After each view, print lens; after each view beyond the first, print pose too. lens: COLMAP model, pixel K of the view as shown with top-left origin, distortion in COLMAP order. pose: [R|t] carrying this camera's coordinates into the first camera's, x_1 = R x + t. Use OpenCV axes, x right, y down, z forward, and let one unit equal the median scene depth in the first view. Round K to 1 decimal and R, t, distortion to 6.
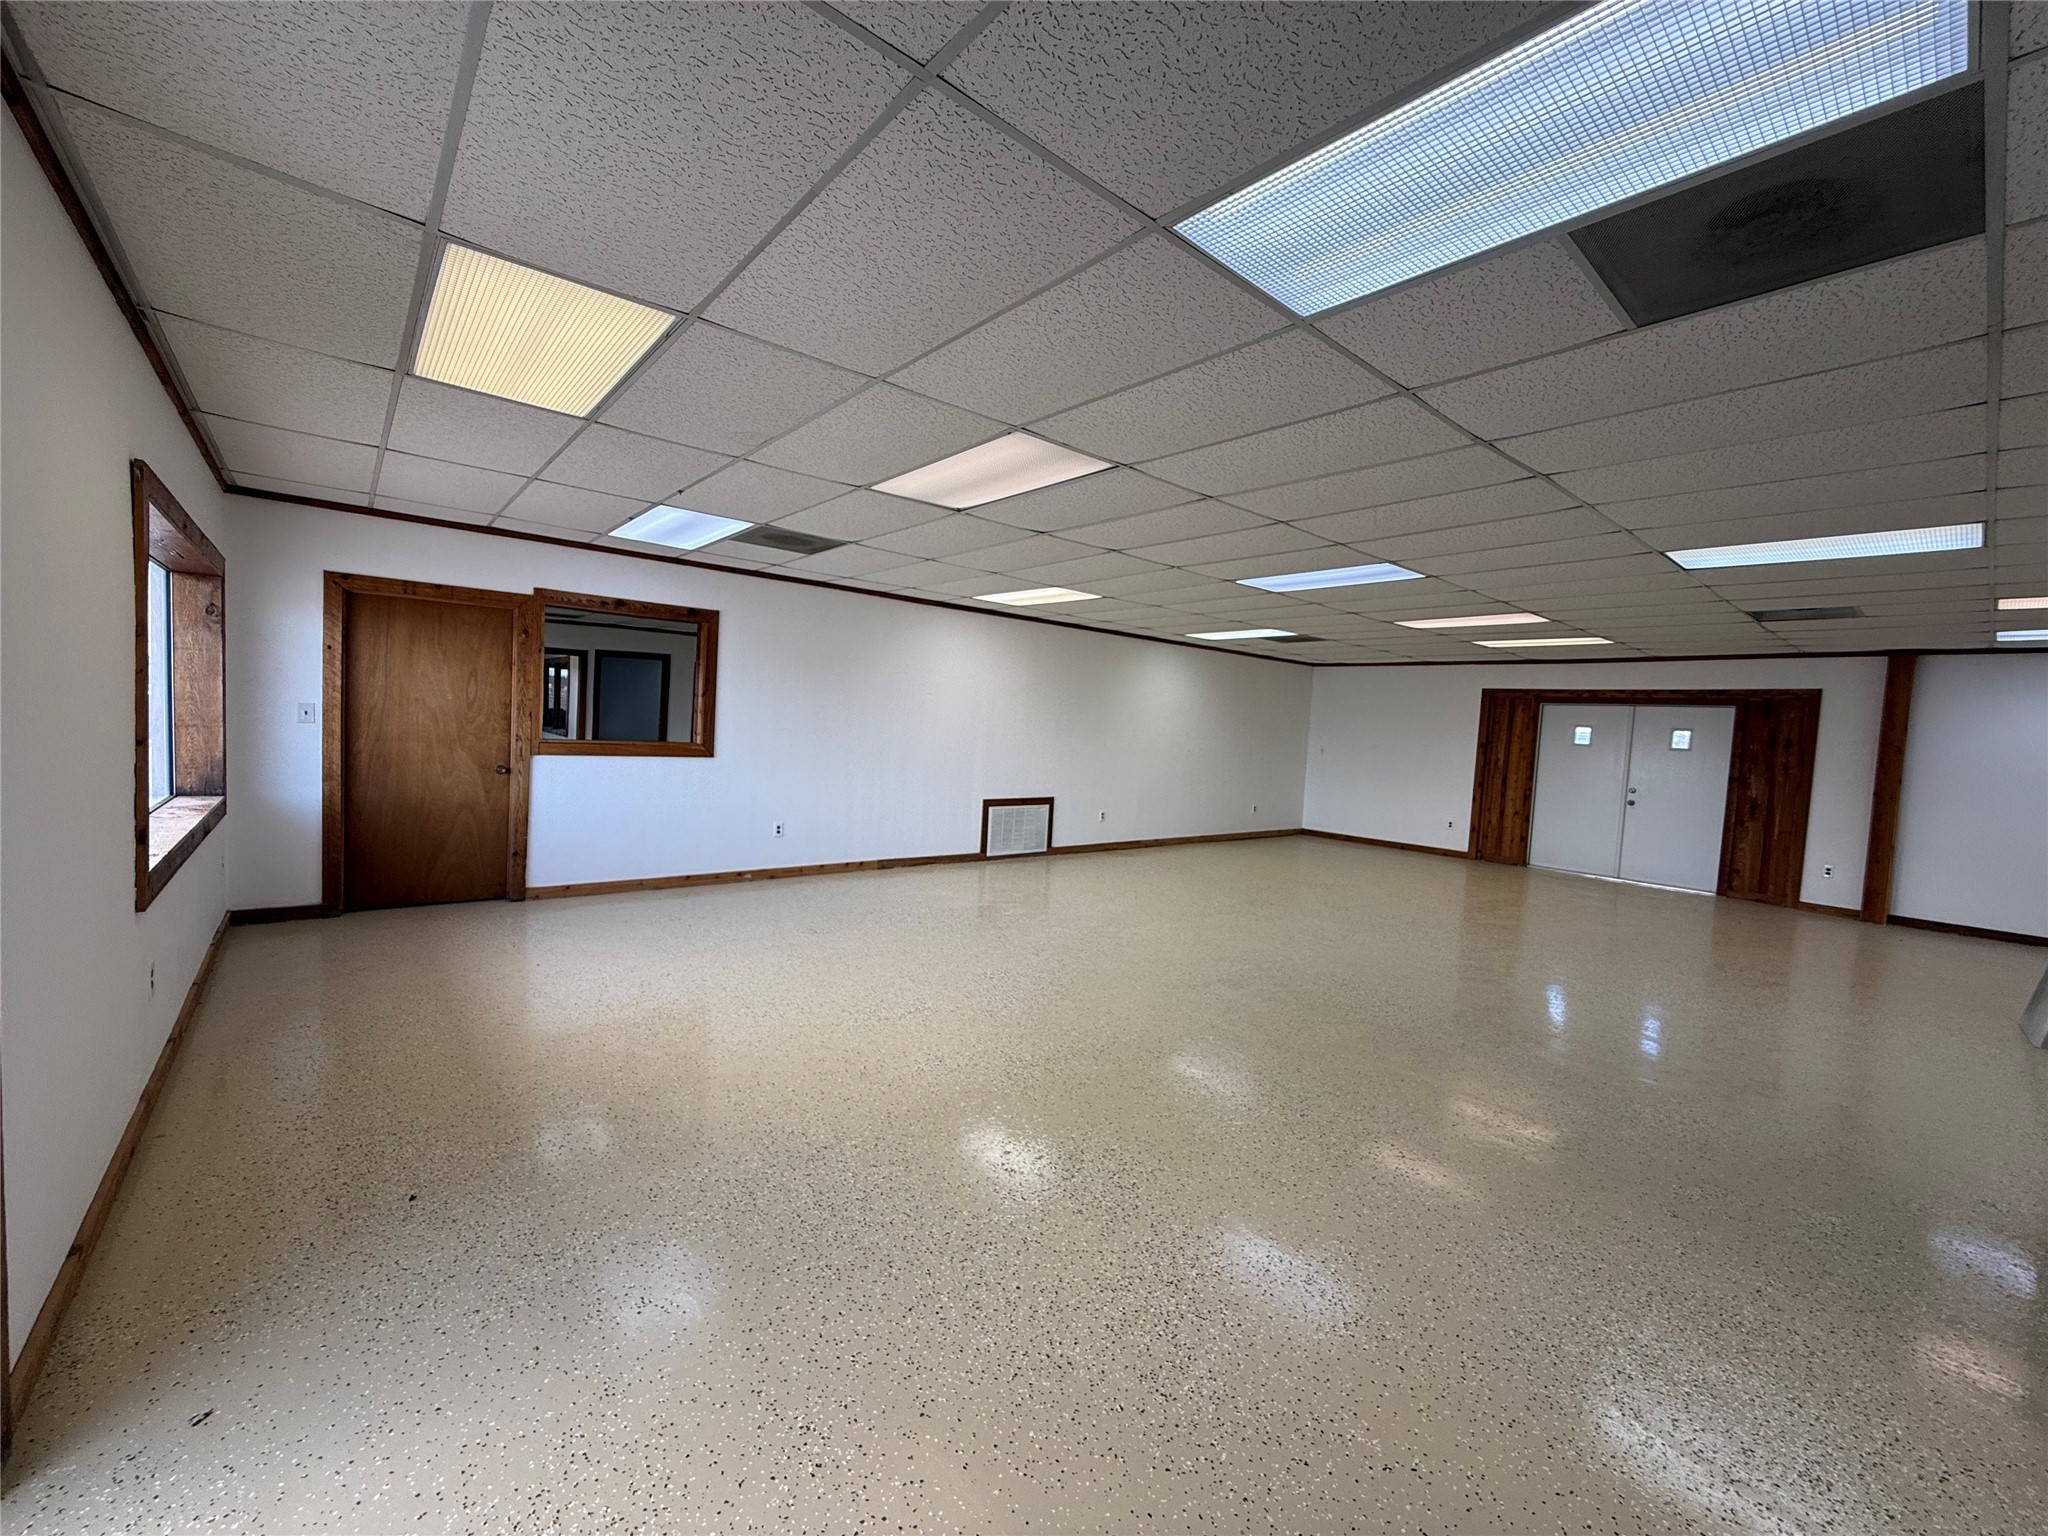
lens RADIAL K [[815.2, 0, 1026.1], [0, 815.2, 772.8], [0, 0, 1]] dist [-0.001395, -0.000379]
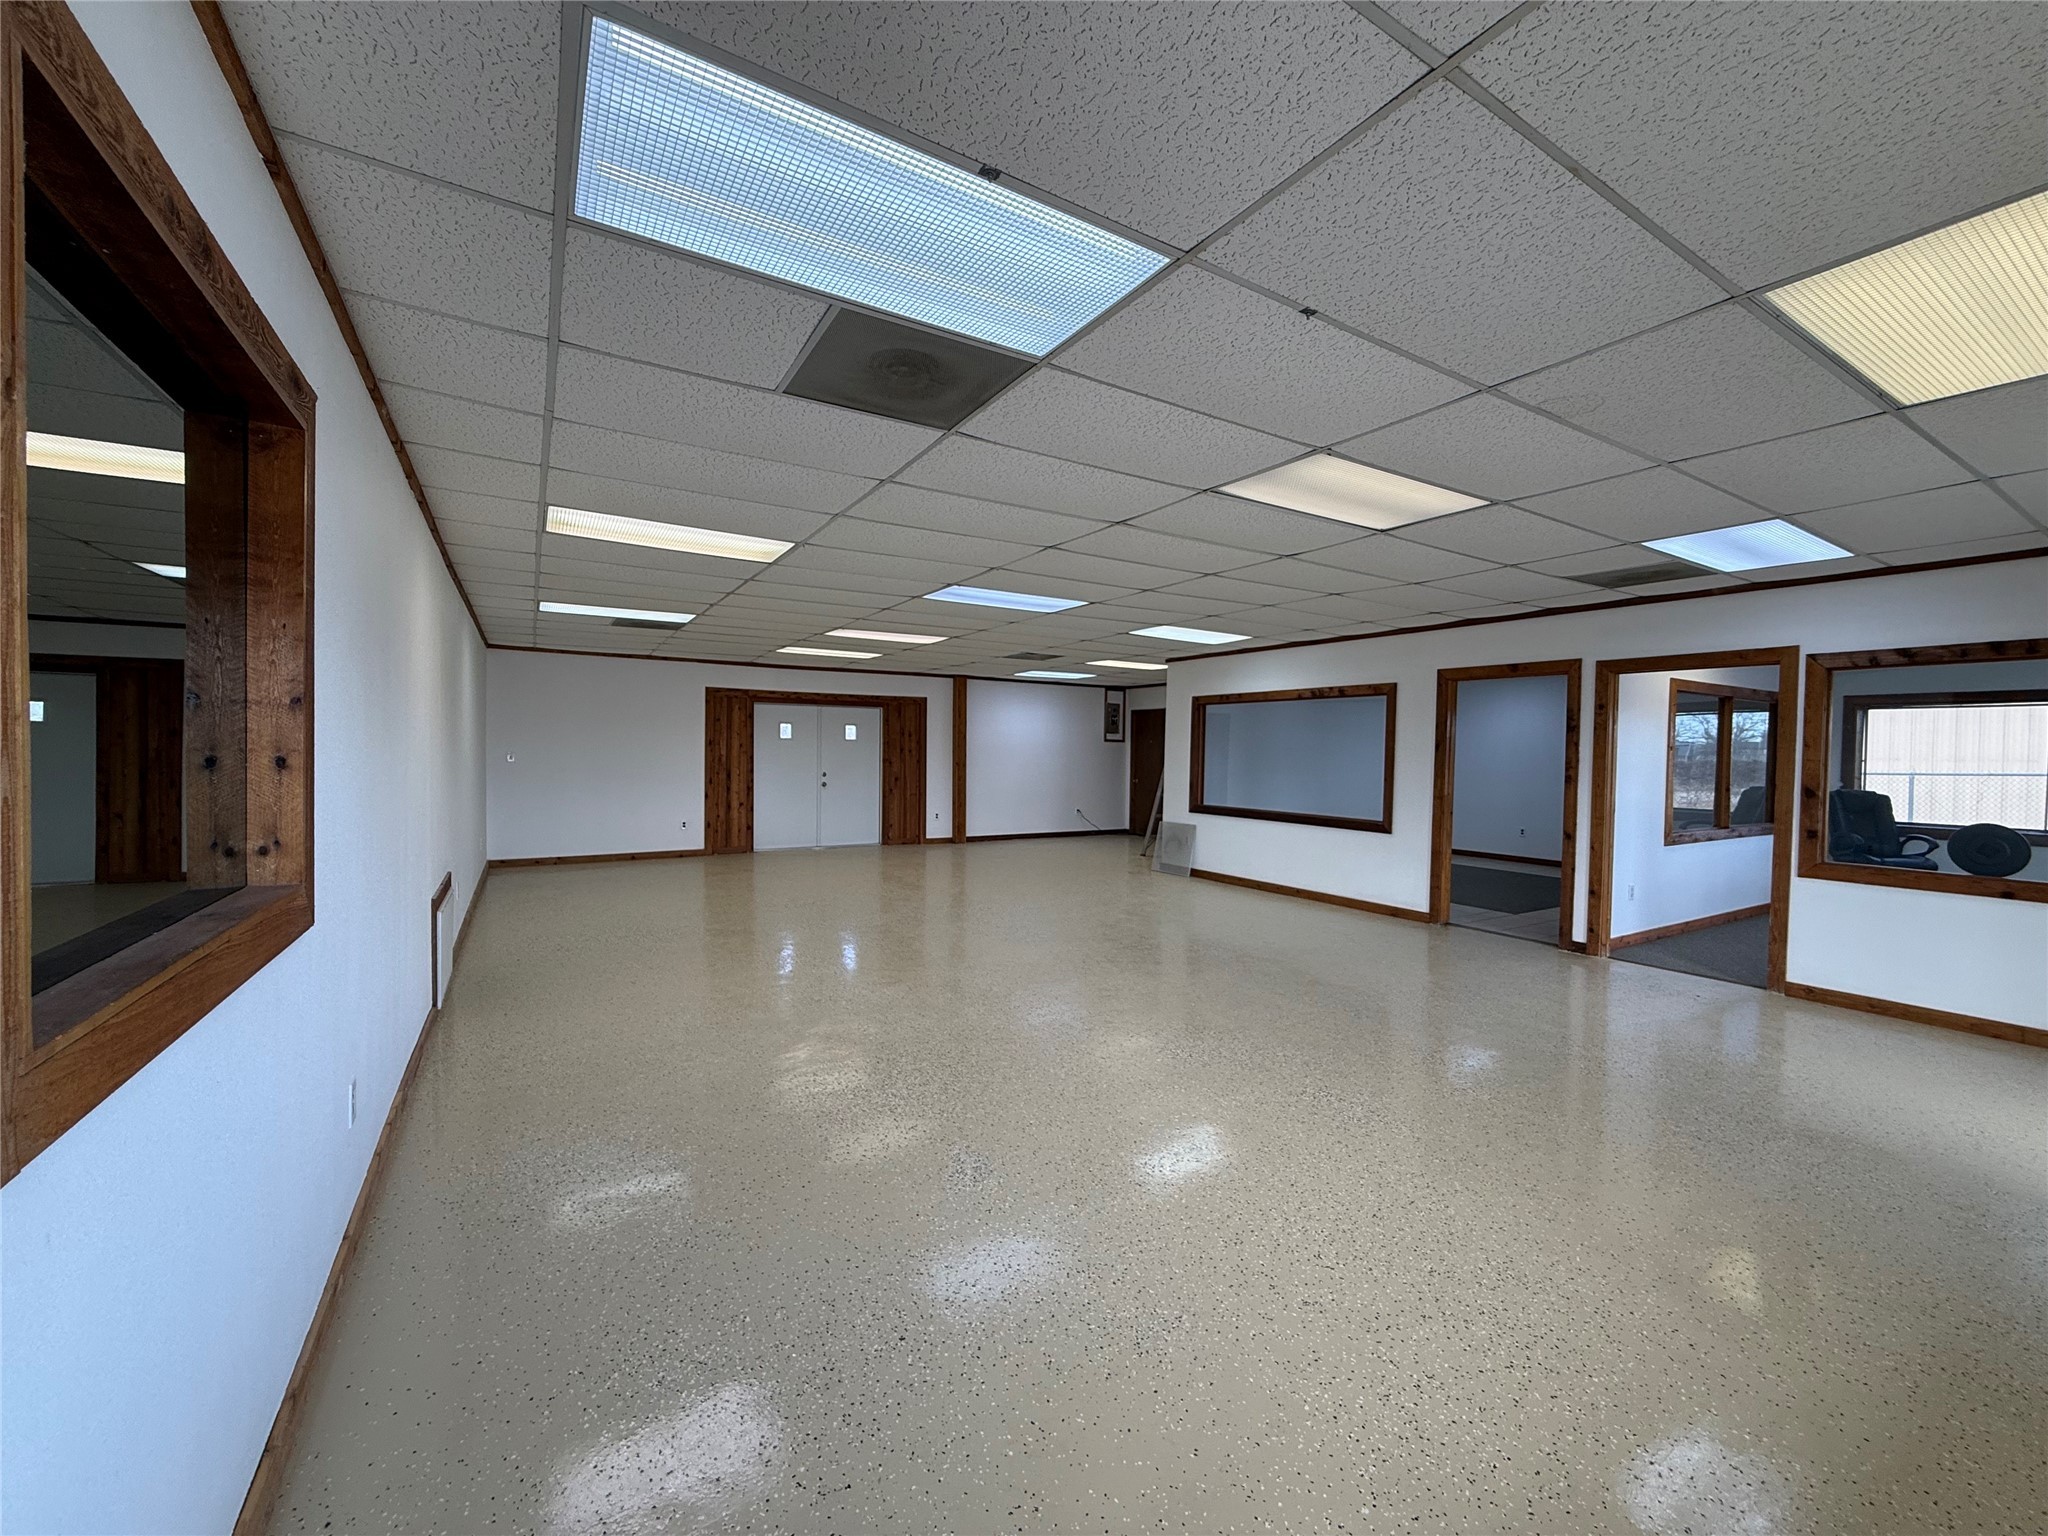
lens RADIAL K [[824.9, 0, 1029.9], [0, 824.9, 760.2], [0, 0, 1]] dist [0.000082, -0.000018]
pose [[0.165766, -0.061001, 0.984277, -0.437662], [0.059700, 0.996875, 0.051727, -0.046049], [-0.984356, 0.050187, 0.168890, 0.480340]]
